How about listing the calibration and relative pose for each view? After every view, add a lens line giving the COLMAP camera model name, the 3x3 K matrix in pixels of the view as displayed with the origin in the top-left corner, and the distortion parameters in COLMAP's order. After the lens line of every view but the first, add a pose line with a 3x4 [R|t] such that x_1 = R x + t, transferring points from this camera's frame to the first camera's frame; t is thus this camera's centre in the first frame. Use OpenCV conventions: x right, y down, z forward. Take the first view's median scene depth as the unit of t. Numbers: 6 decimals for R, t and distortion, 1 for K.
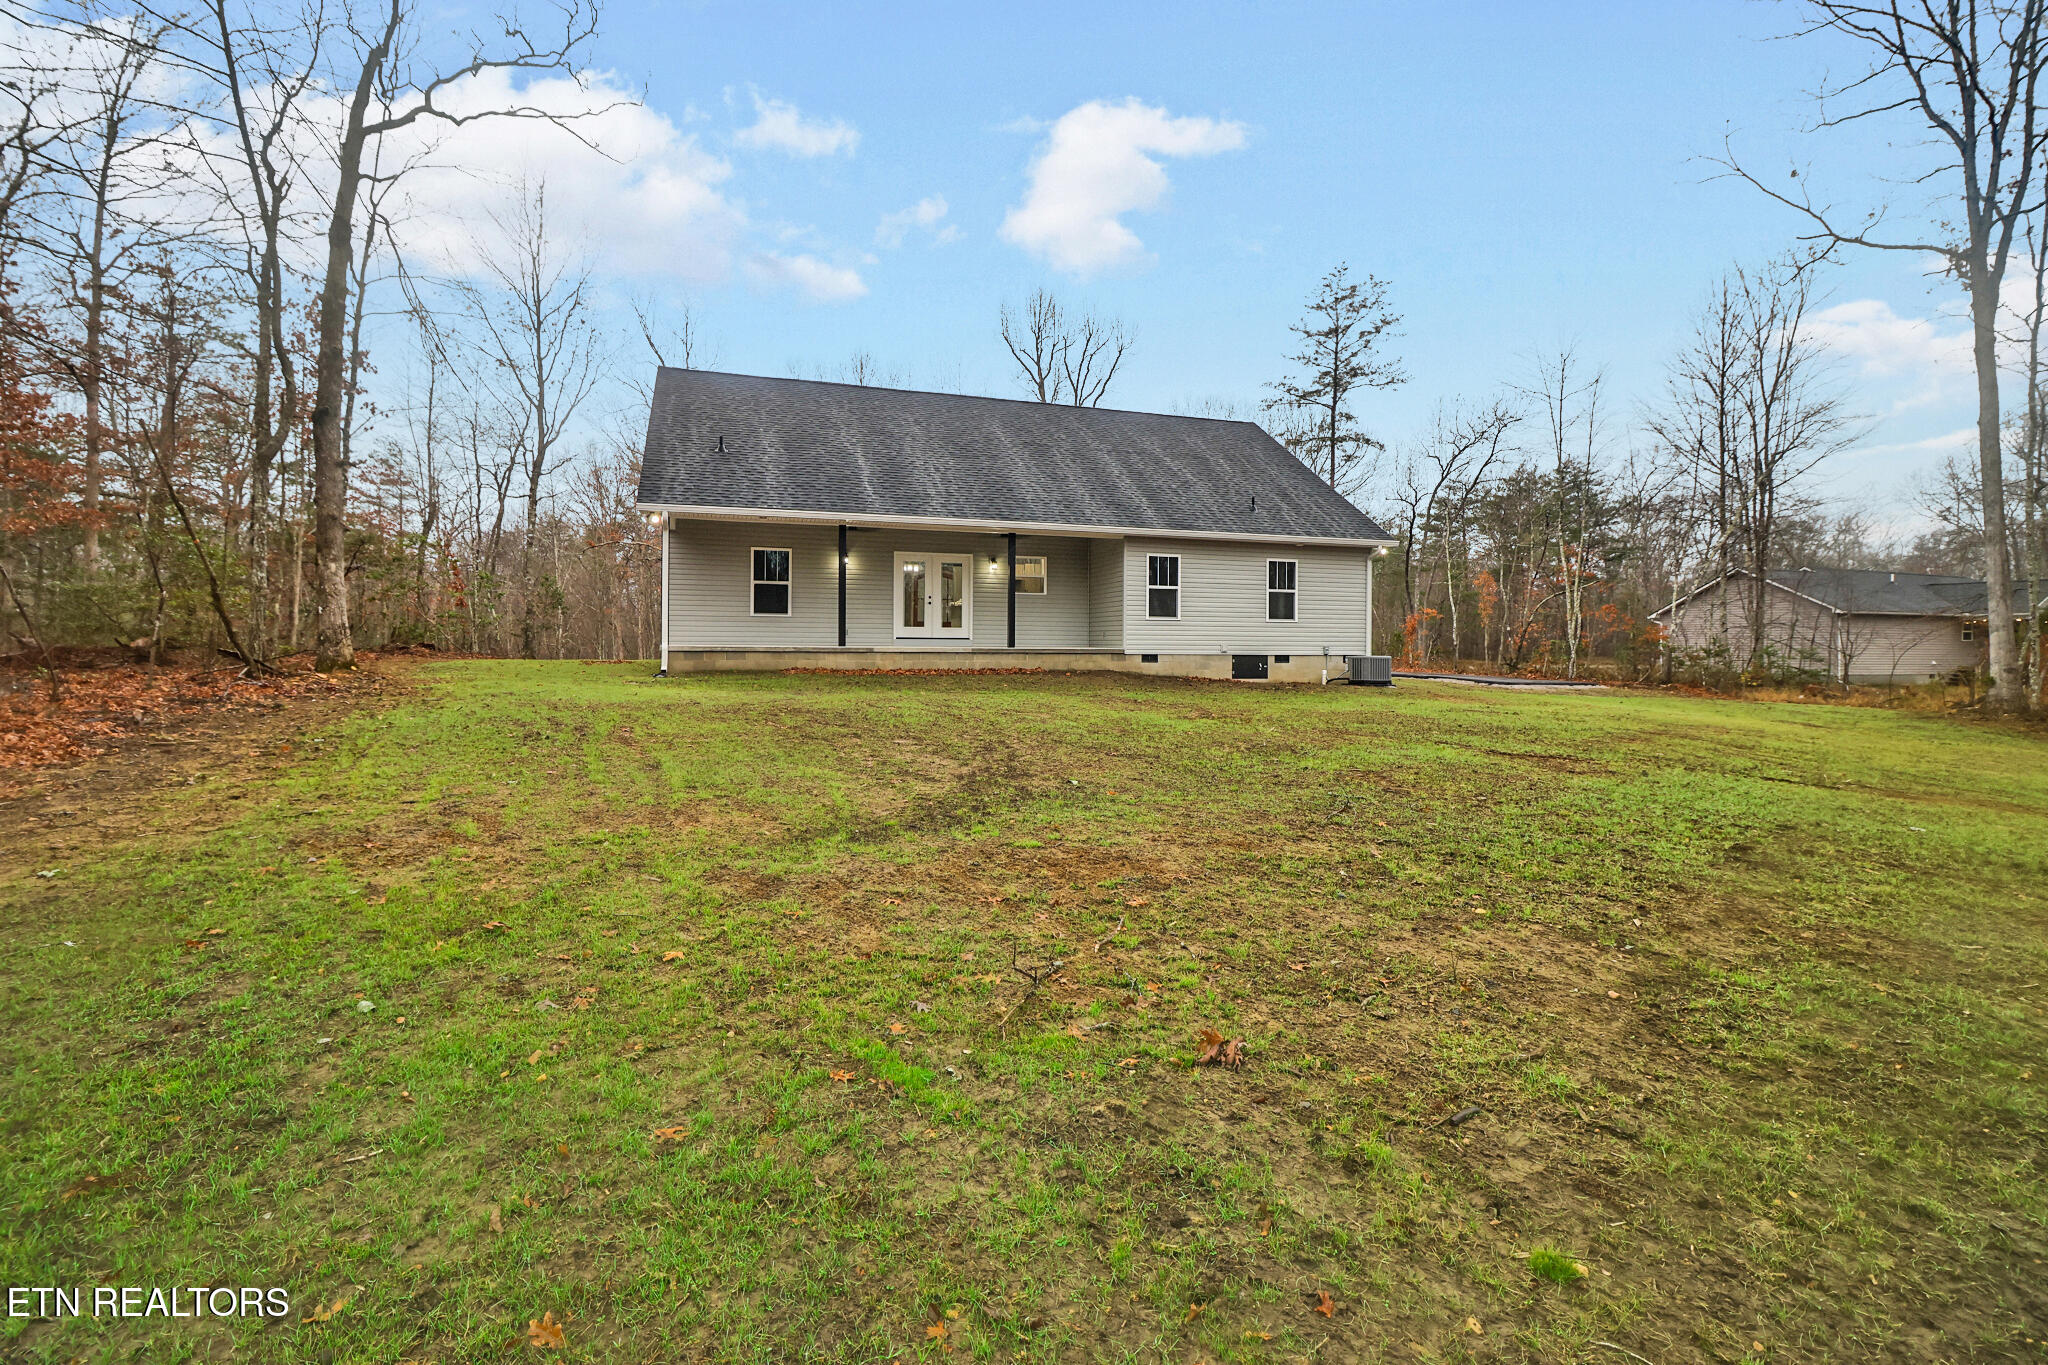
lens RADIAL K [[956.7, 0, 1019.3], [0, 956.7, 646.9], [0, 0, 1]] dist [-0.001429, -0.012020]
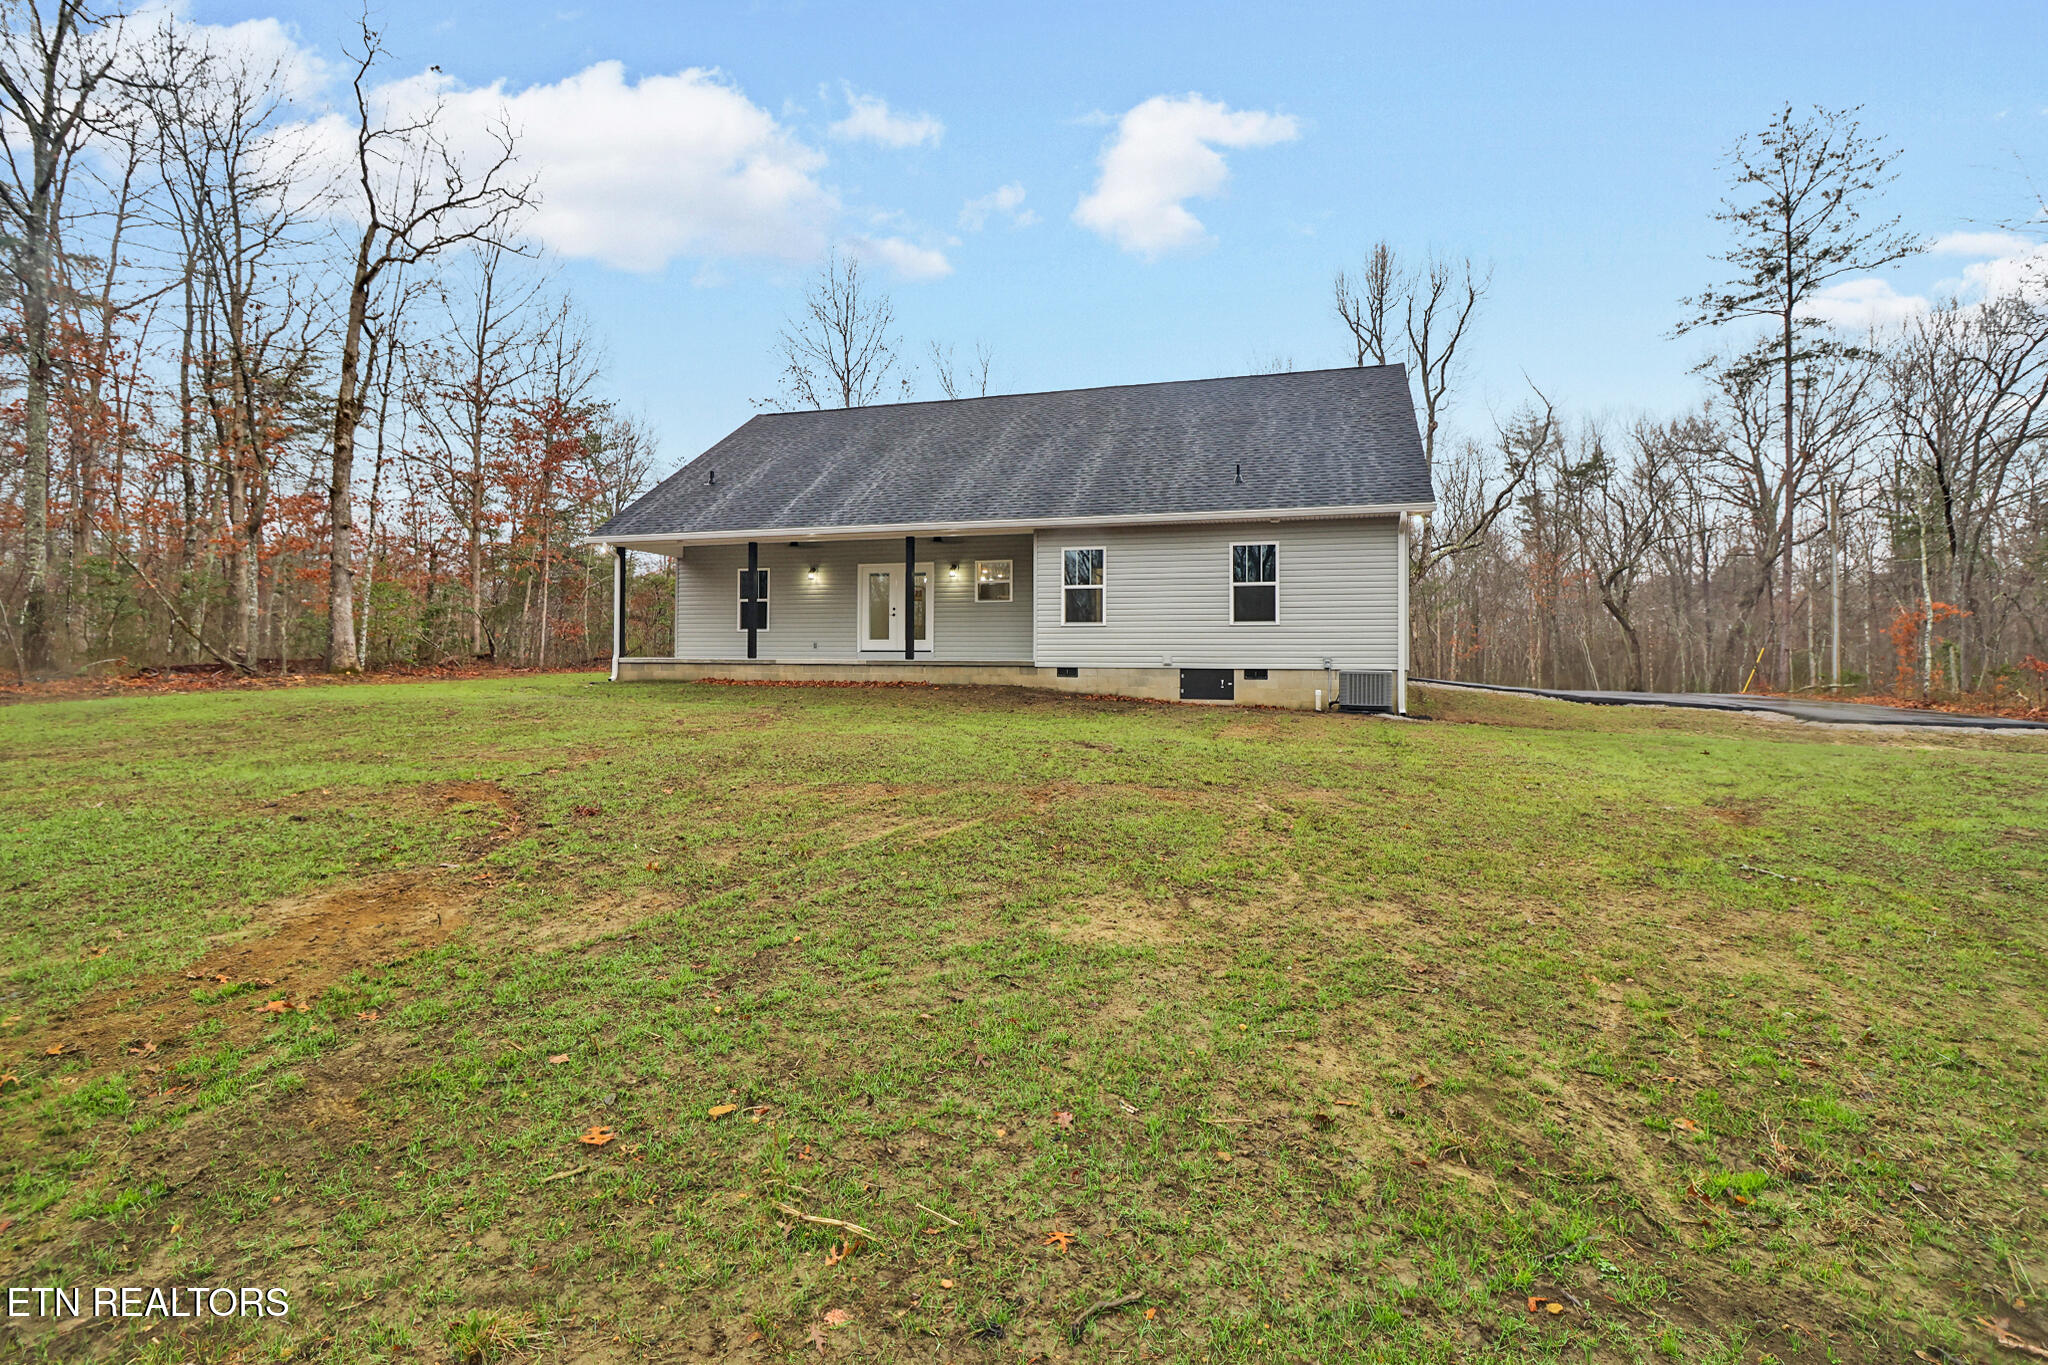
lens RADIAL K [[956.7, 0, 1019.3], [0, 956.7, 646.9], [0, 0, 1]] dist [-0.001429, -0.012020]
pose [[0.812186, -0.011787, -0.583279, 0.582432], [-0.002107, 0.999730, -0.023136, 0.009162], [0.583395, 0.020019, 0.811942, 0.289780]]
